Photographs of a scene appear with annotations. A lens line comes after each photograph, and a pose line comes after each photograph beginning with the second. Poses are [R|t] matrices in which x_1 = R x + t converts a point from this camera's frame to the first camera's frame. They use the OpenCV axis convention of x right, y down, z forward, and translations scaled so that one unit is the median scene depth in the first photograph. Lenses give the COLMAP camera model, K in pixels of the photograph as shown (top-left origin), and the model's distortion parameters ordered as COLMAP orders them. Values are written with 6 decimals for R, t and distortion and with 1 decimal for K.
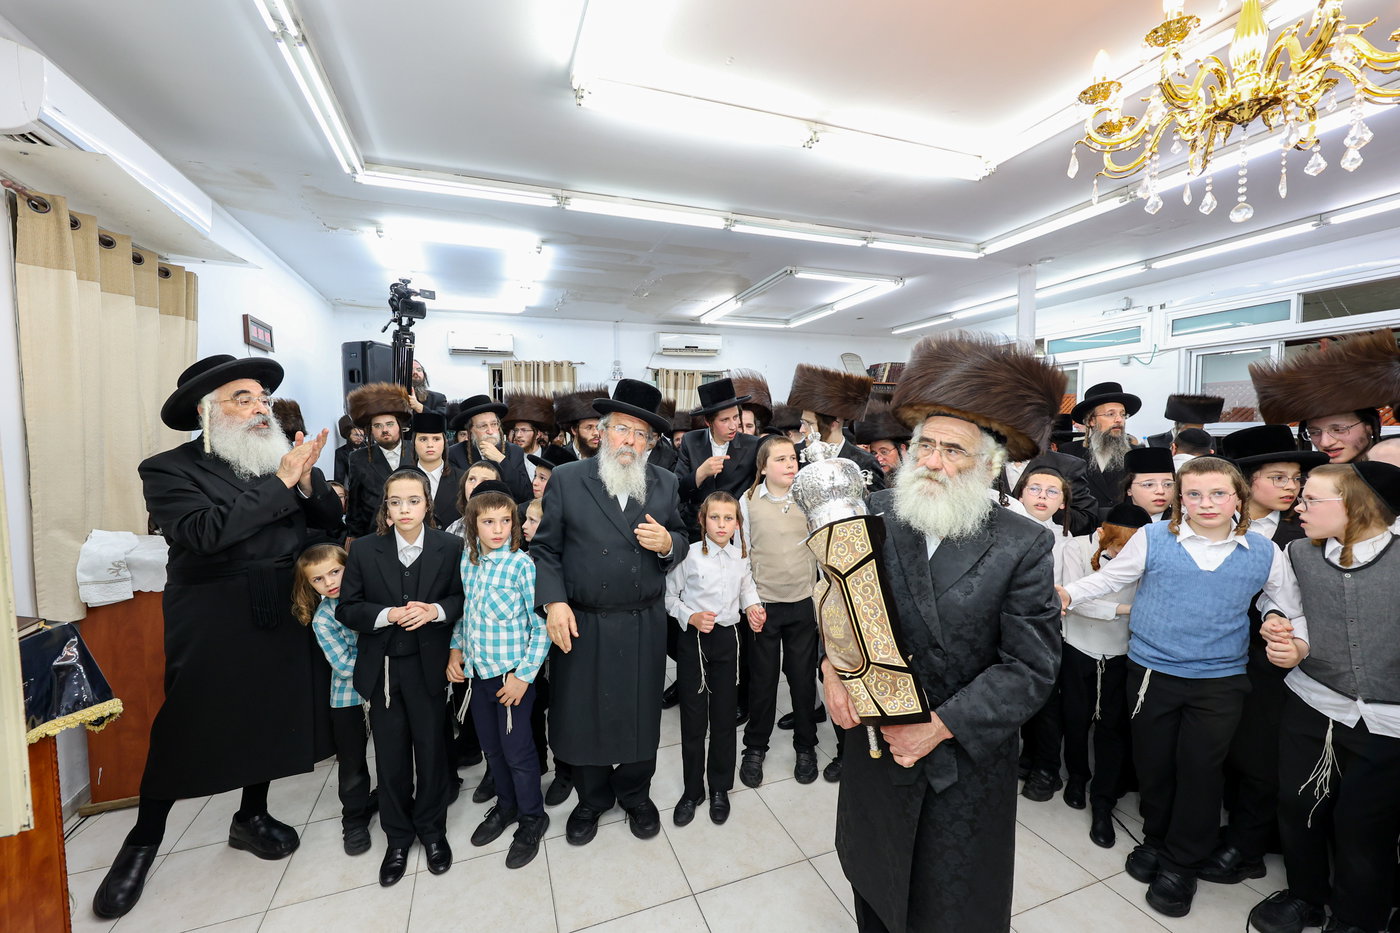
lens RADIAL K [[563.0, 0, 700.2], [0, 563.0, 464.5], [0, 0, 1]] dist [-0.000302, -0.000101]
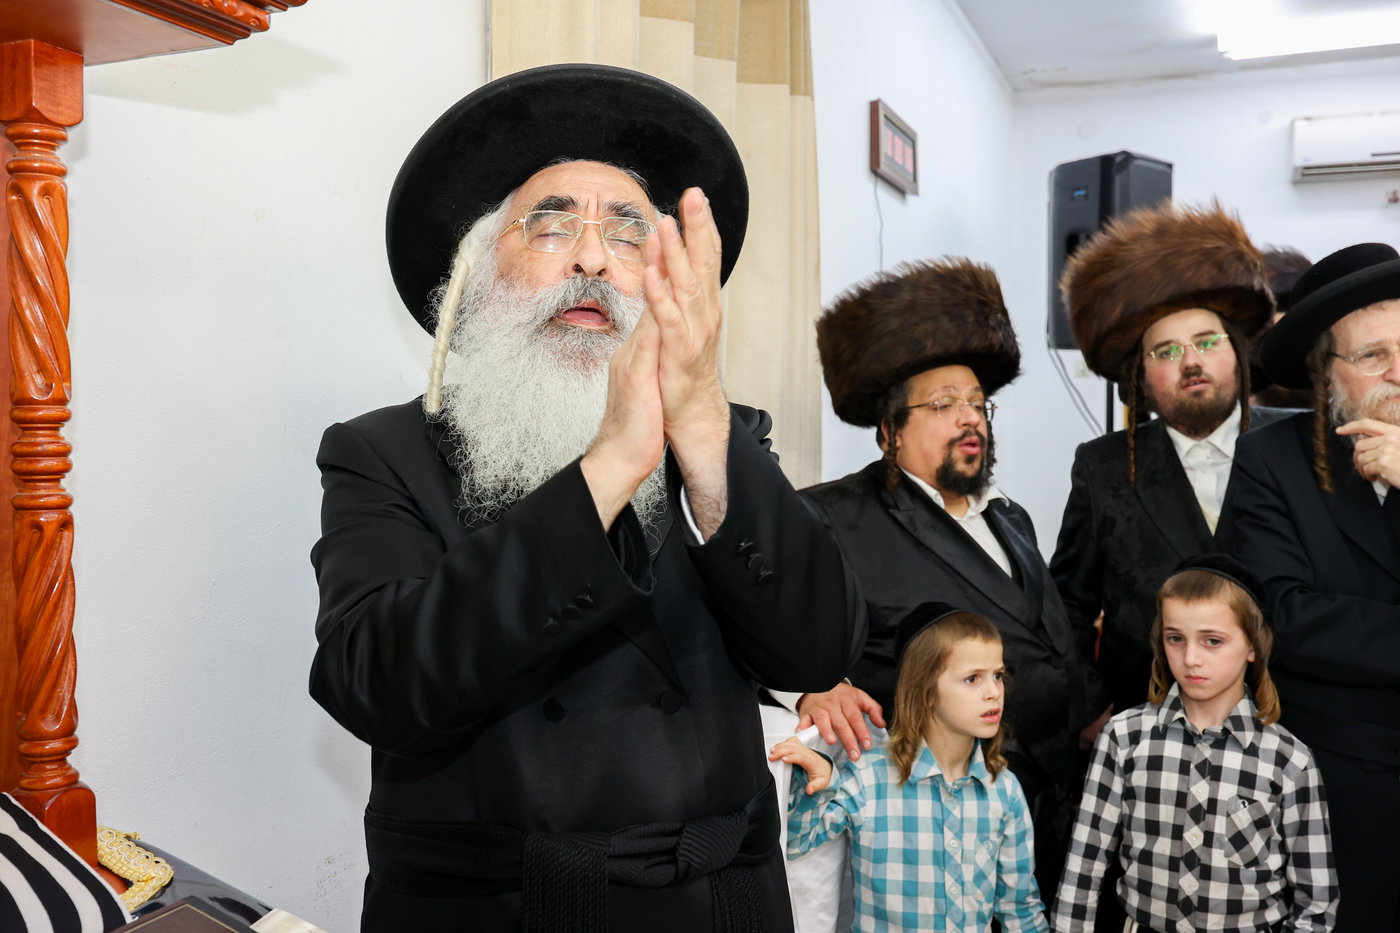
lens RADIAL K [[1323.2, 0, 687.9], [0, 1323.2, 467.8], [0, 0, 1]] dist [0.004782, 0.000000]
pose [[0.729247, 0.038038, -0.683193, -0.350641], [-0.049127, 0.998788, 0.003171, 0.001303], [0.682485, 0.031251, 0.730231, 0.316433]]
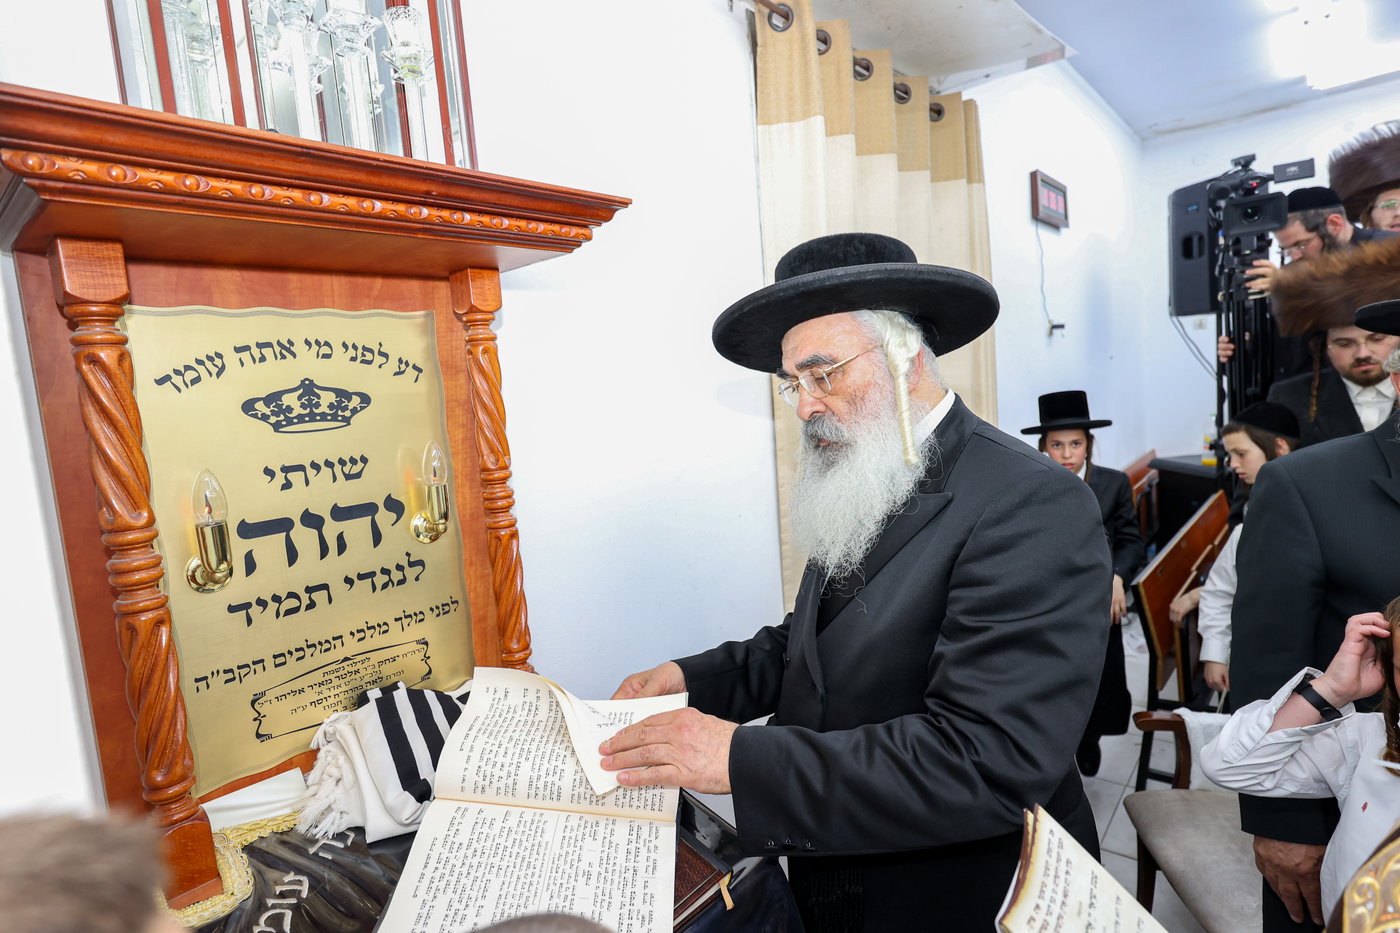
lens RADIAL K [[730.1, 0, 696.4], [0, 730.1, 465.5], [0, 0, 1]] dist [0.007743, -0.001528]
pose [[0.481085, 0.069864, -0.873886, -0.368256], [0.027142, 0.995155, 0.094501, -0.042237], [0.876254, -0.069182, 0.476857, 0.379144]]
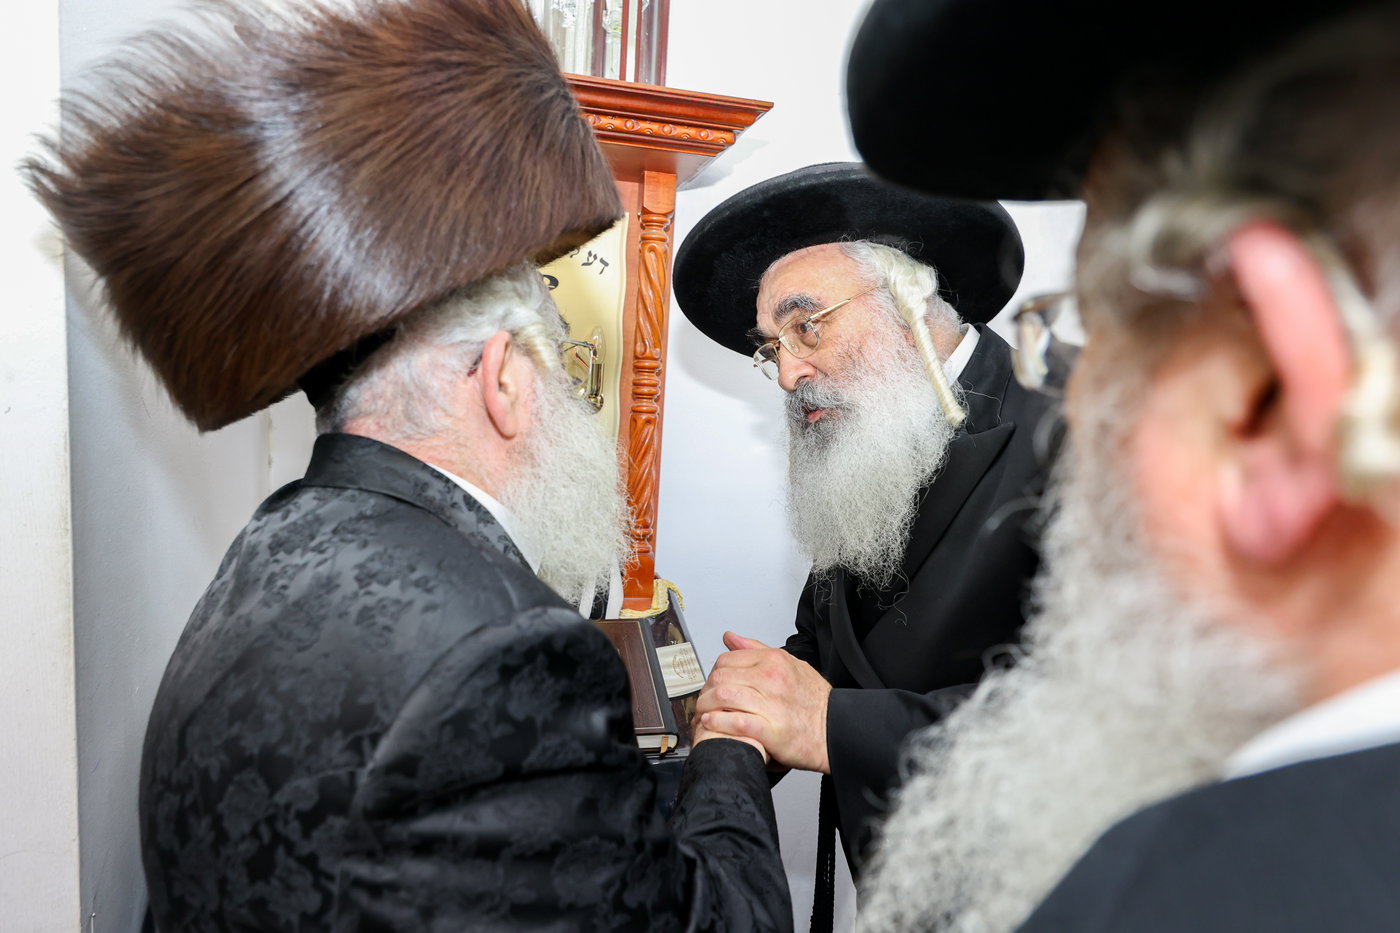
lens RADIAL K [[842.9, 0, 708.0], [0, 842.9, 465.0], [0, 0, 1]] dist [-0.005138, -0.000144]
pose [[-0.101157, 0.112244, -0.988518, -0.271658], [-0.111514, 0.986074, 0.123378, -0.010615], [0.988601, 0.122714, -0.087231, 0.553797]]
